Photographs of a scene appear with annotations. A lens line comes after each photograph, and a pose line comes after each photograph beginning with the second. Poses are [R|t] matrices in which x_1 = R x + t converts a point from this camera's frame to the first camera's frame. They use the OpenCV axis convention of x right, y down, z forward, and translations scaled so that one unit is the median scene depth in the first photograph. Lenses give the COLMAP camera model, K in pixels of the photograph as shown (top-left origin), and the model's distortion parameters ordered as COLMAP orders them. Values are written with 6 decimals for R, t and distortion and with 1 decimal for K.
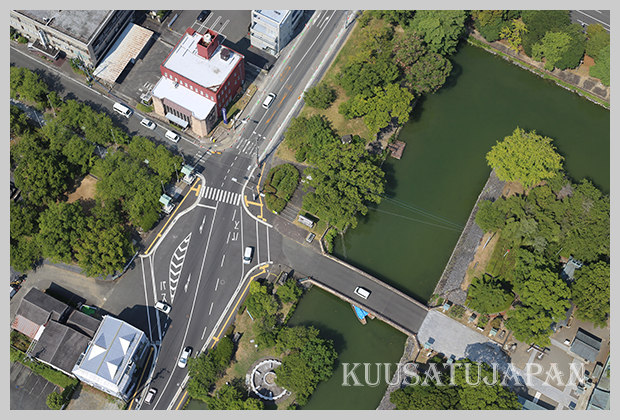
lens RADIAL K [[862.3, 0, 316.2], [0, 862.3, 206.4], [0, 0, 1]] dist [-0.099377, 0.000000]
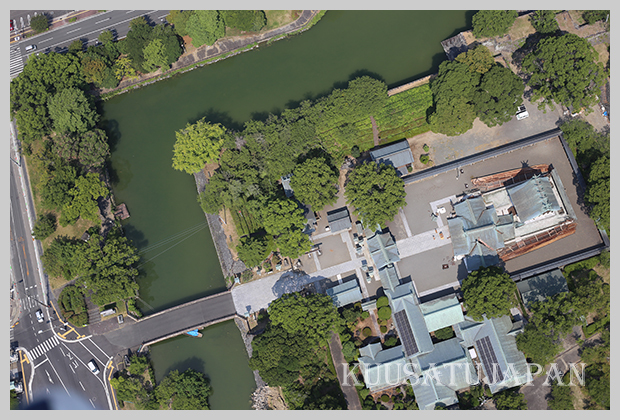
lens RADIAL K [[862.3, 0, 312.2], [0, 862.3, 208.1], [0, 0, 1]] dist [-0.099377, 0.000000]
pose [[0.689419, -0.715196, 0.114874, 0.153182], [0.710503, 0.698544, 0.084980, 0.016643], [-0.141022, 0.023032, 0.989739, -0.223314]]
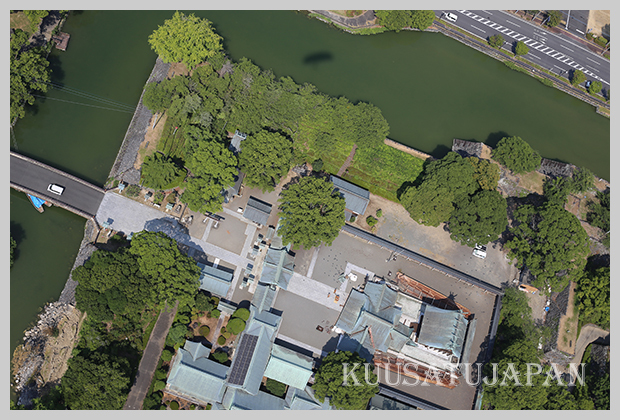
lens RADIAL K [[862.3, 0, 314.0], [0, 862.3, 207.6], [0, 0, 1]] dist [-0.099377, 0.000000]
pose [[0.940035, -0.099268, 0.326313, 0.029675], [0.078298, 0.993966, 0.076818, 0.078553], [-0.331970, -0.046662, 0.942135, -0.042304]]
